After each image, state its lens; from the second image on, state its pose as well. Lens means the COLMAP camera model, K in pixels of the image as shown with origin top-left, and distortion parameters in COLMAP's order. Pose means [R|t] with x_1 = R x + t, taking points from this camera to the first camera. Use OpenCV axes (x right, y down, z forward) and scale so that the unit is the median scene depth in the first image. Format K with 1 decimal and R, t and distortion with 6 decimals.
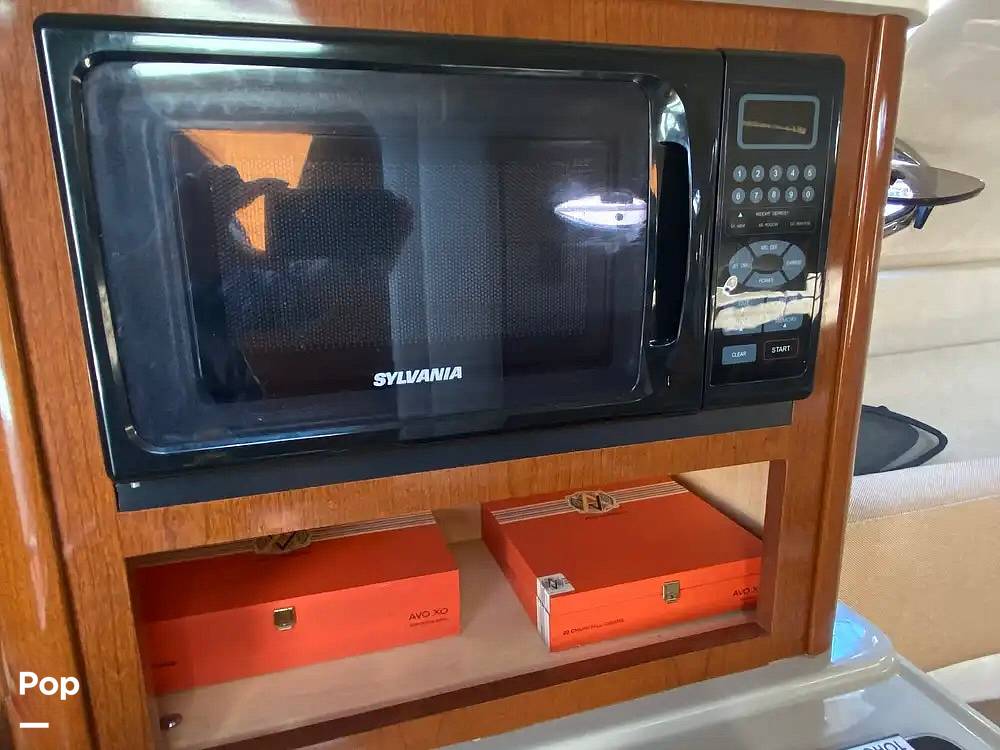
lens RADIAL K [[646.6, 0, 500.0], [0, 646.6, 375.0], [0, 0, 1]] dist [0.045009, -0.000201]
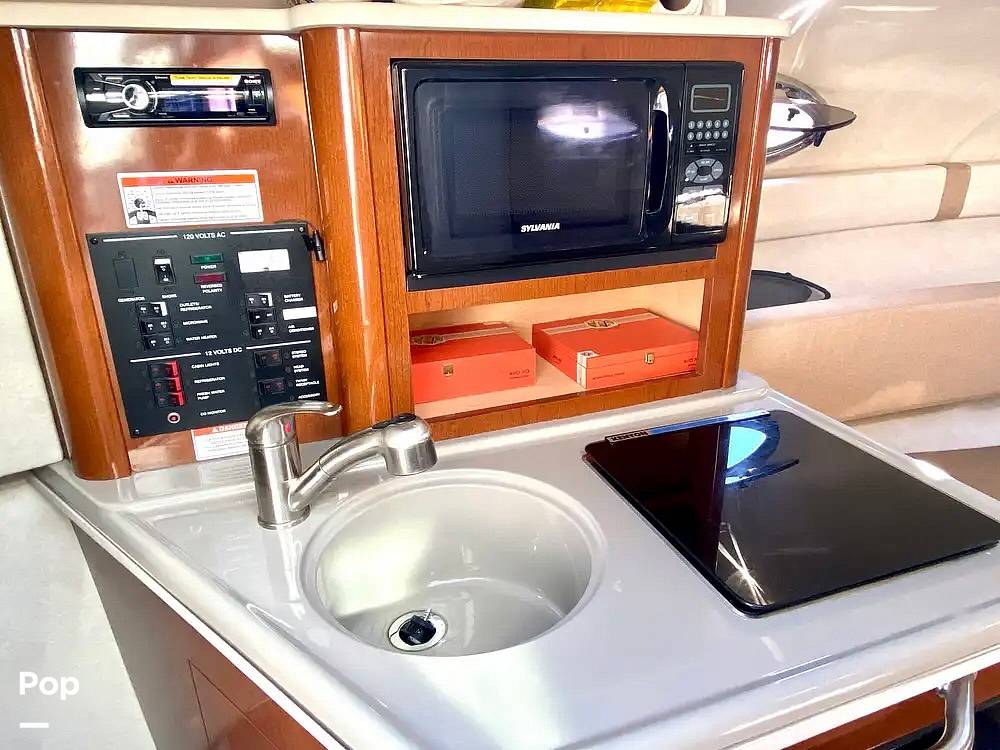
lens RADIAL K [[645.9, 0, 500.0], [0, 645.9, 375.0], [0, 0, 1]] dist [0.135074, -0.135819]
pose [[0.998156, -0.023157, 0.056112, -0.350427], [0.016278, 0.992629, 0.120095, 0.202231], [-0.058479, -0.118960, 0.991175, -1.062552]]
